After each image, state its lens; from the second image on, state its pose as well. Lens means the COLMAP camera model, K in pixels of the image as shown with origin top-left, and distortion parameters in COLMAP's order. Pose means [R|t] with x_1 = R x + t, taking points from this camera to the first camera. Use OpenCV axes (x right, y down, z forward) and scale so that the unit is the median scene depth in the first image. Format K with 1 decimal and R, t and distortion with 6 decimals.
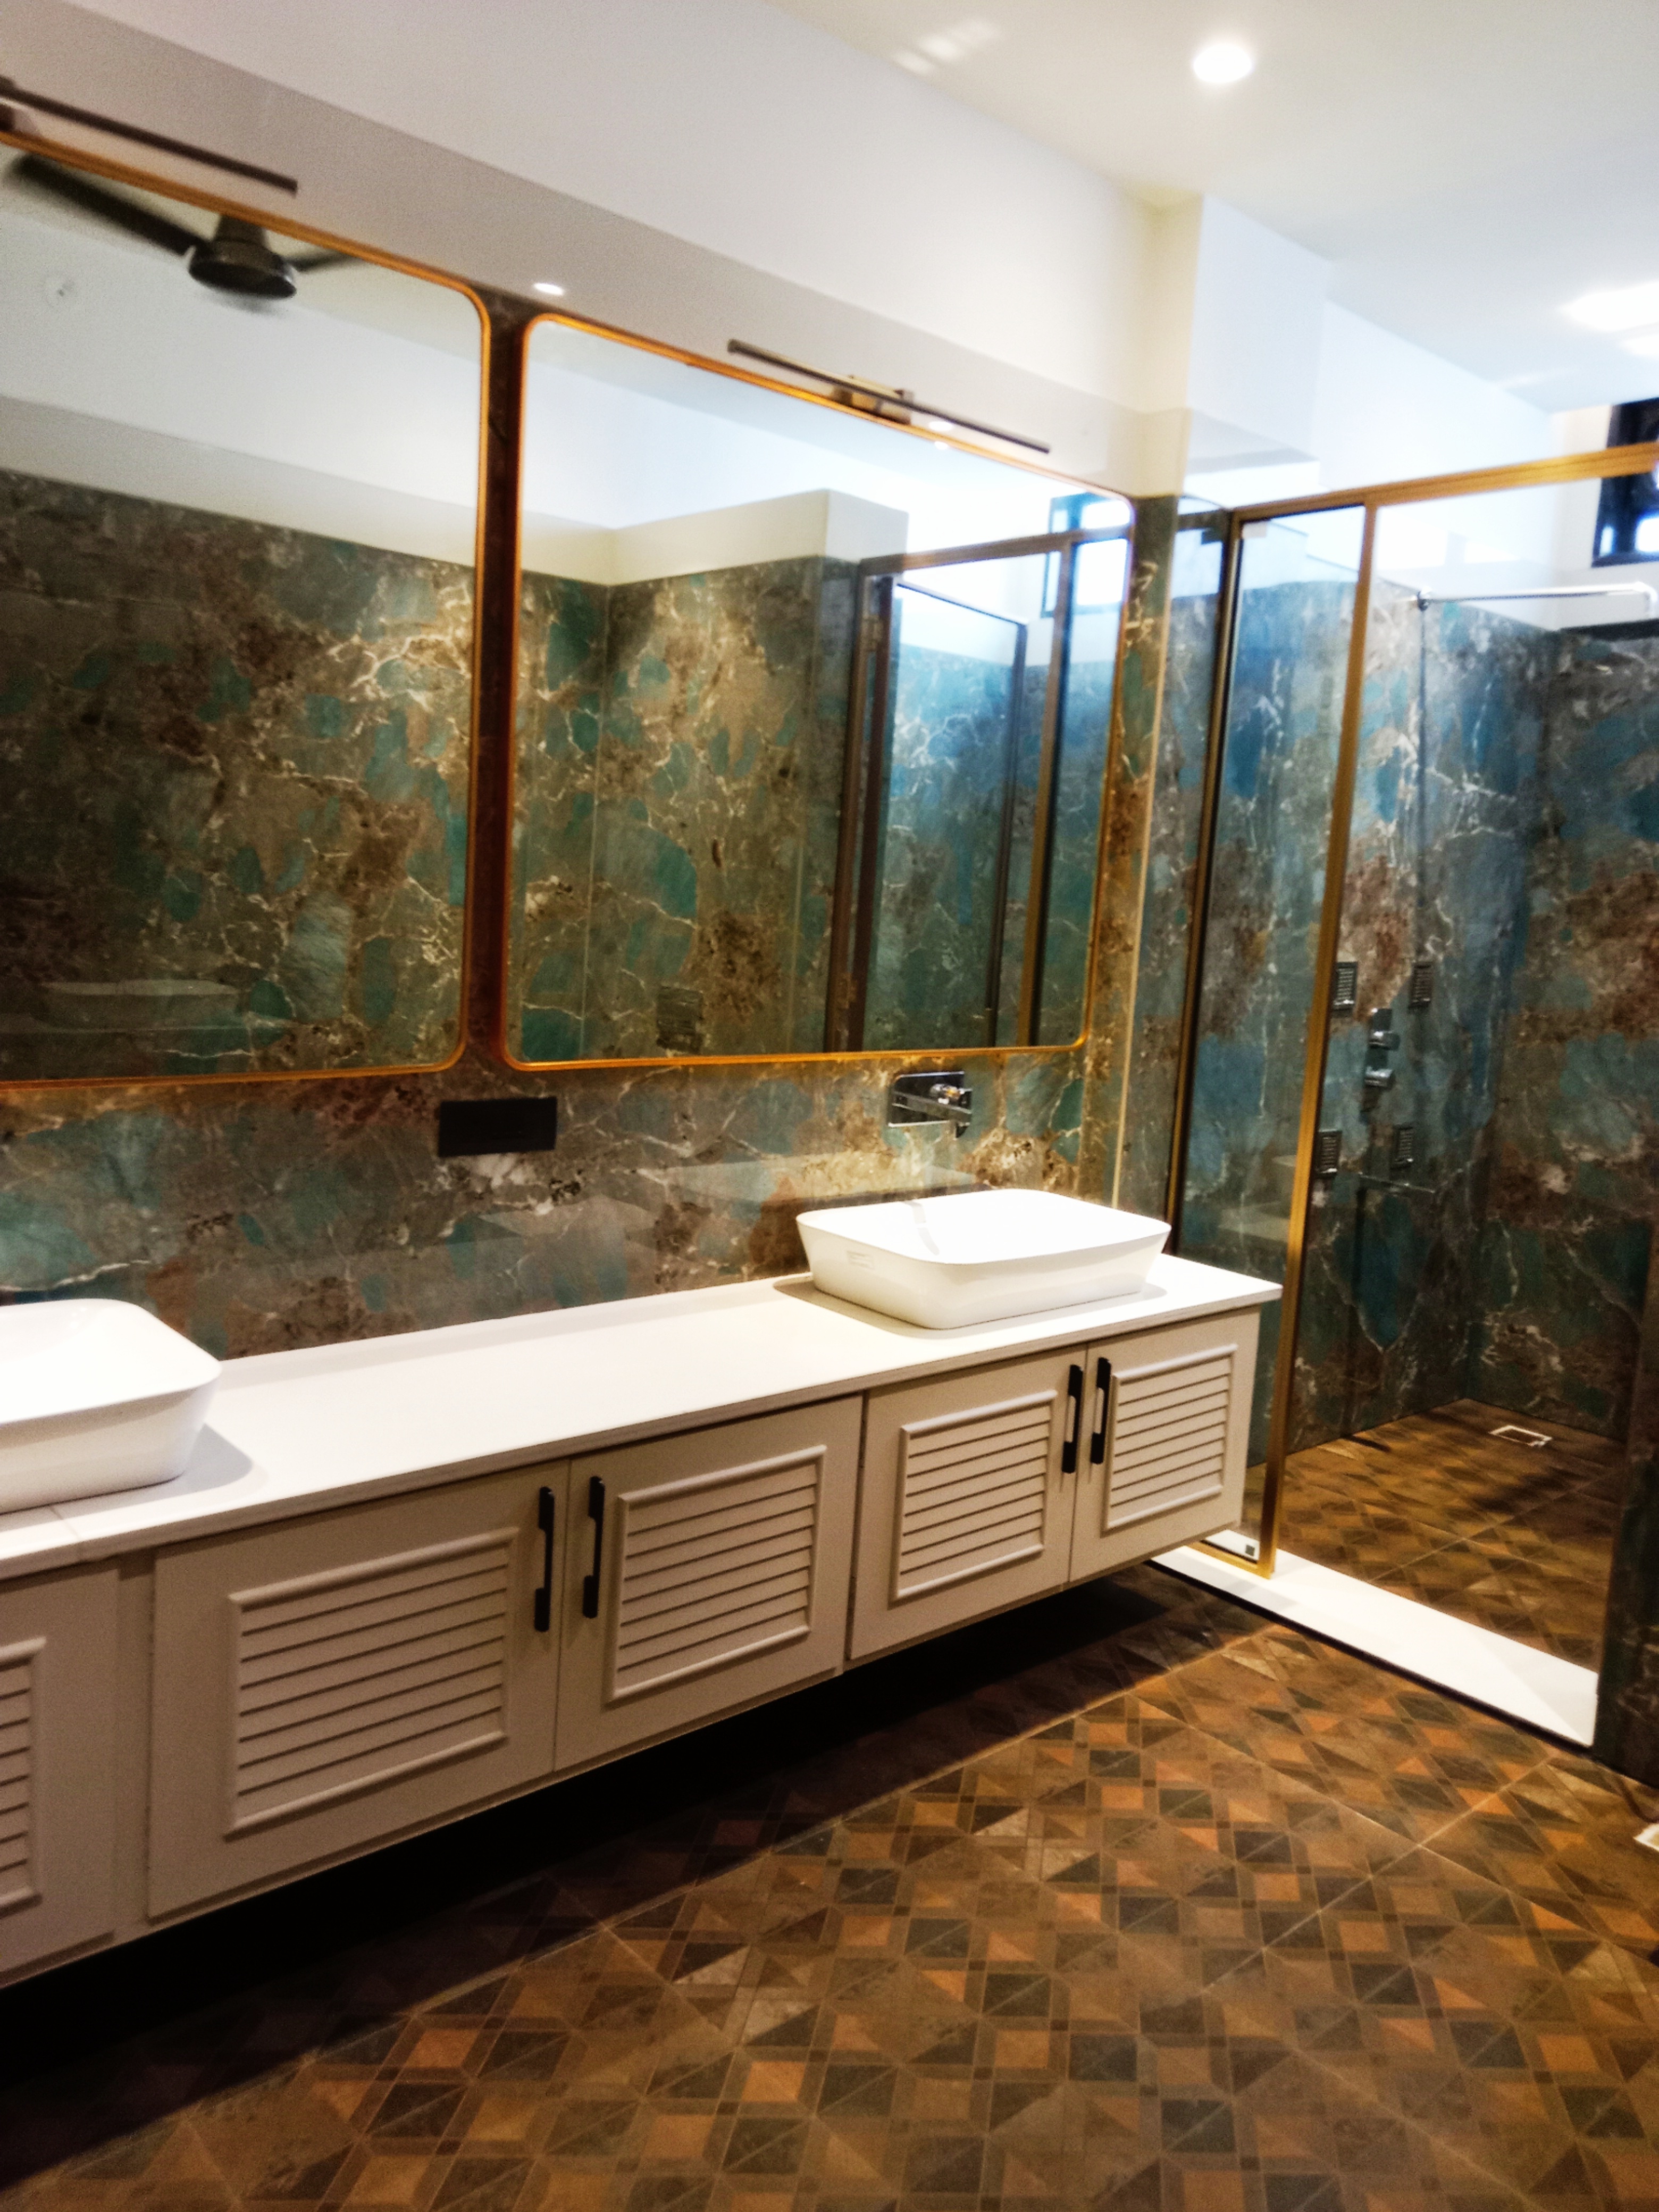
lens RADIAL K [[1640.2, 0, 830.6], [0, 1640.2, 1099.3], [0, 0, 1]] dist [0.033533, -0.030935]
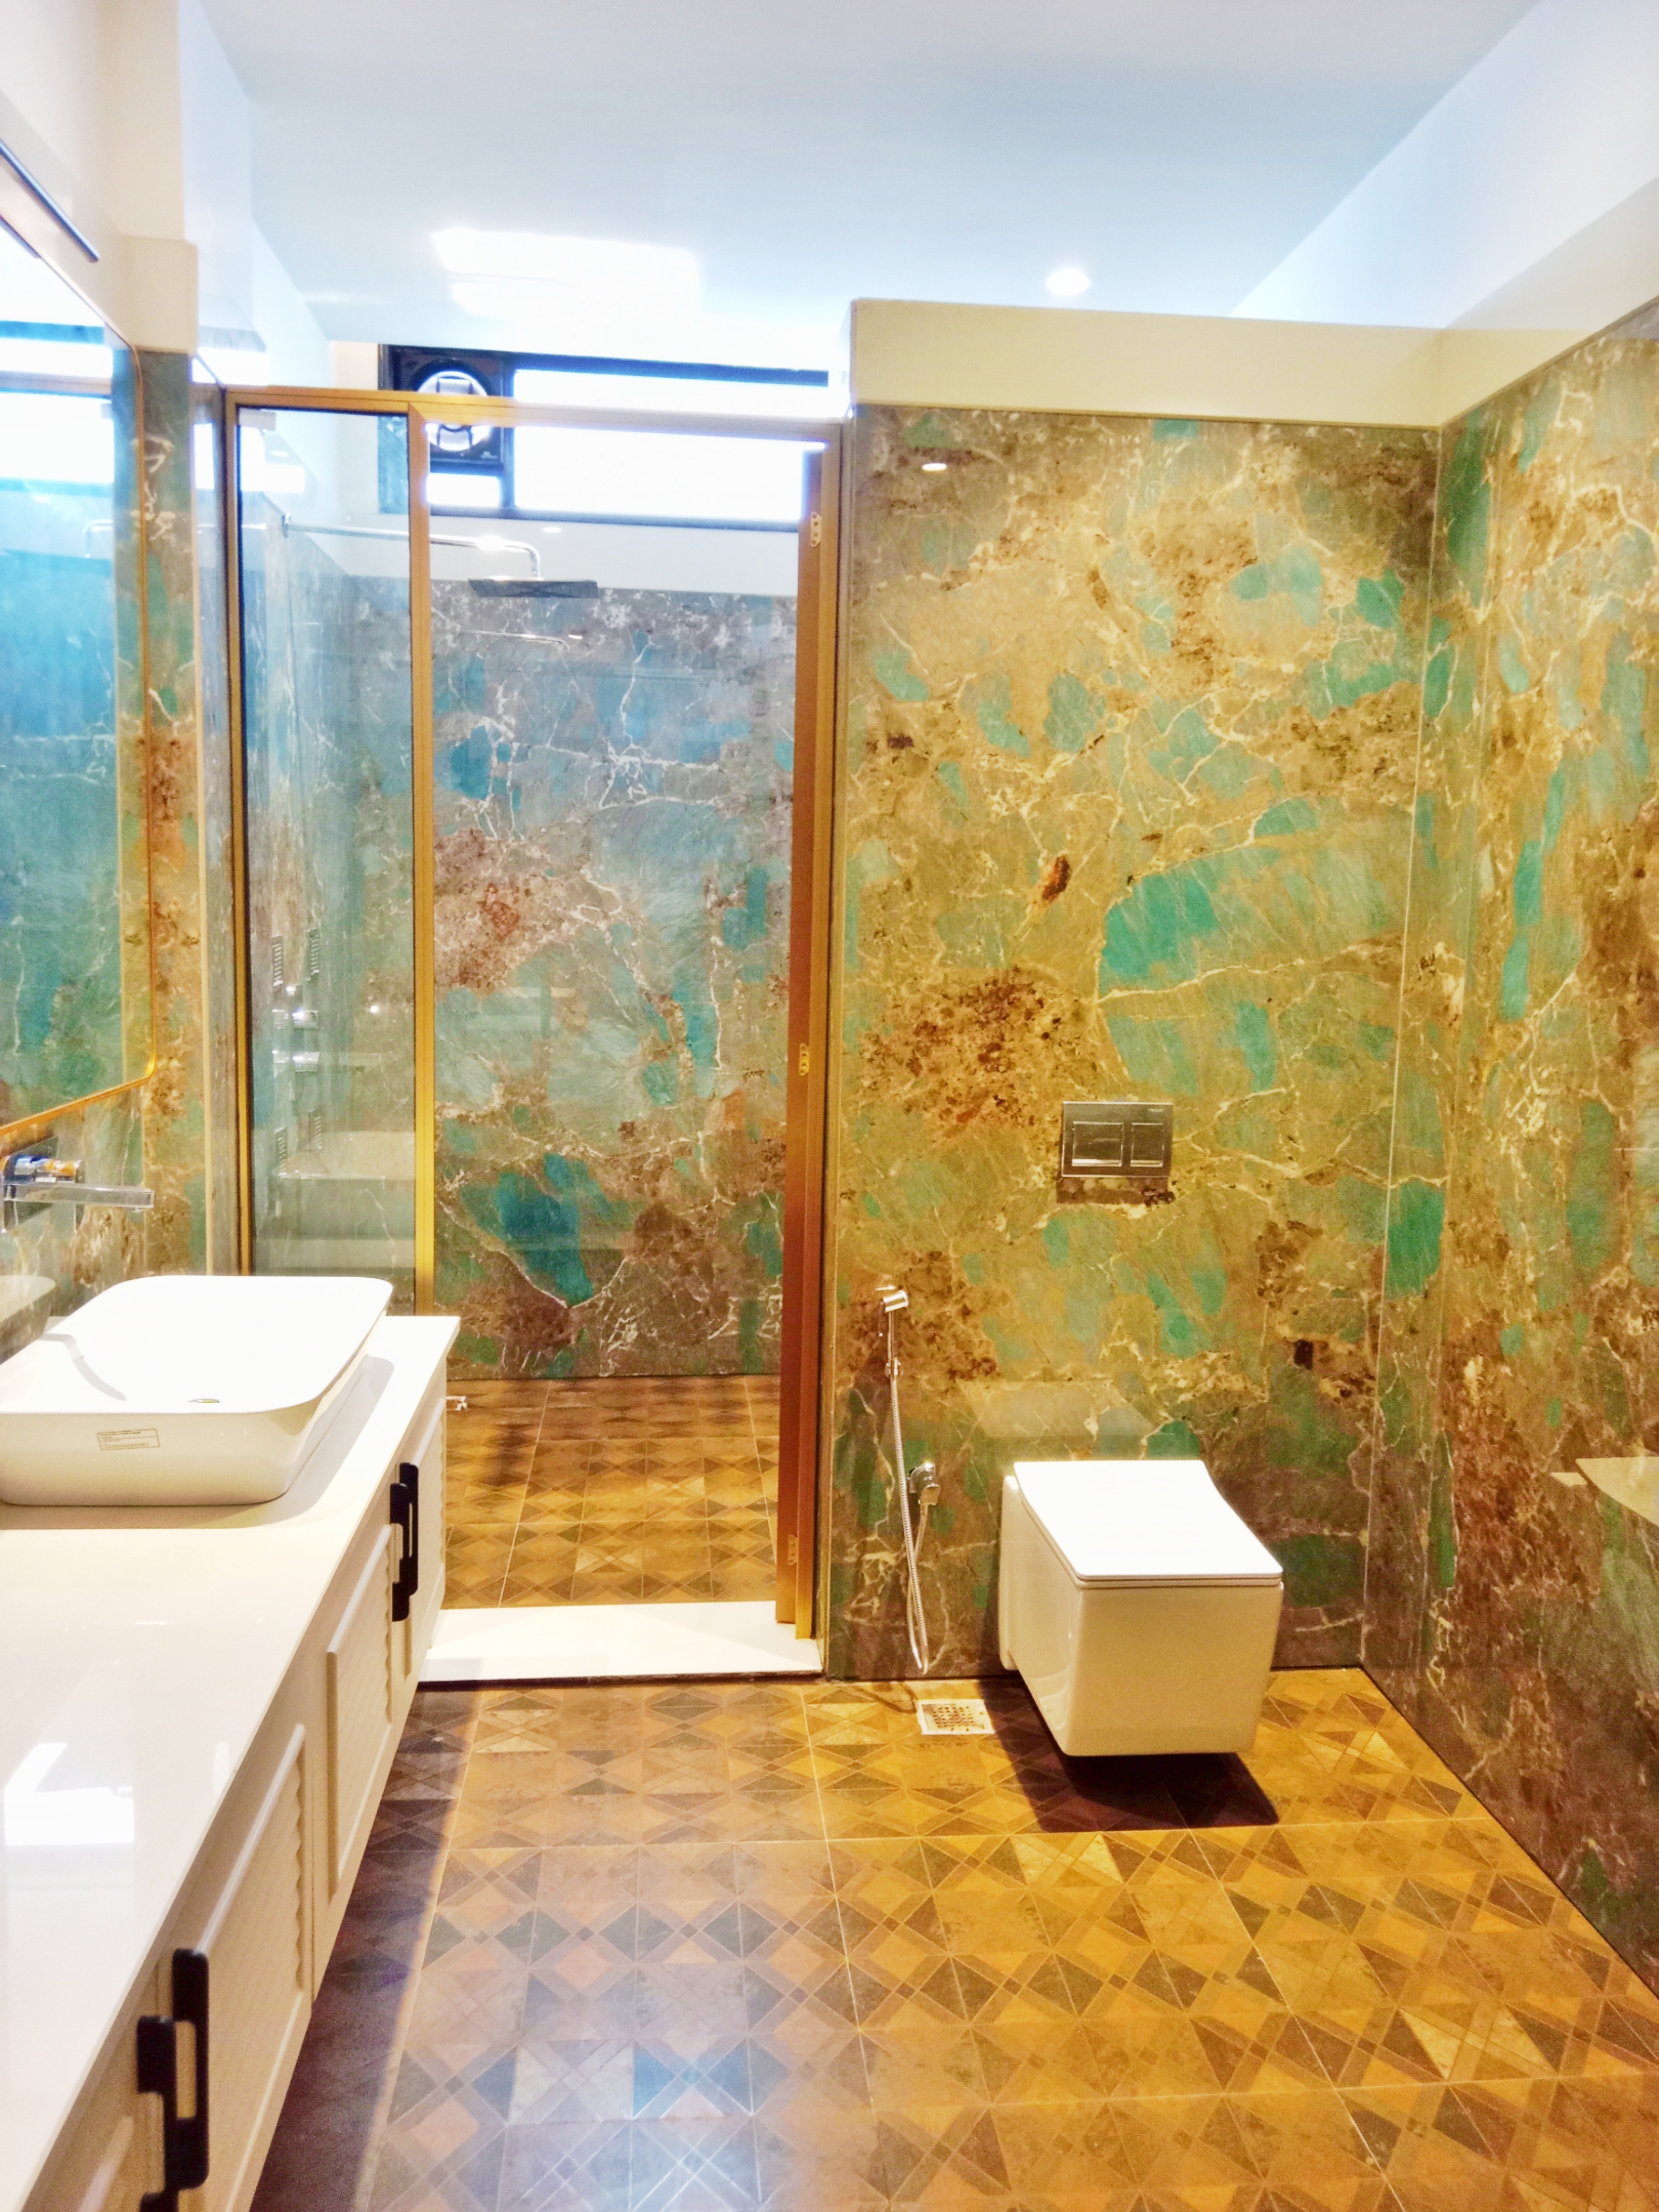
lens RADIAL K [[1640.2, 0, 825.7], [0, 1640.2, 1092.6], [0, 0, 1]] dist [0.033533, -0.030935]
pose [[0.594840, -0.144820, 0.790691, -0.269200], [0.120939, 0.988564, 0.090078, -0.056191], [-0.794694, 0.042044, 0.605552, 0.299209]]
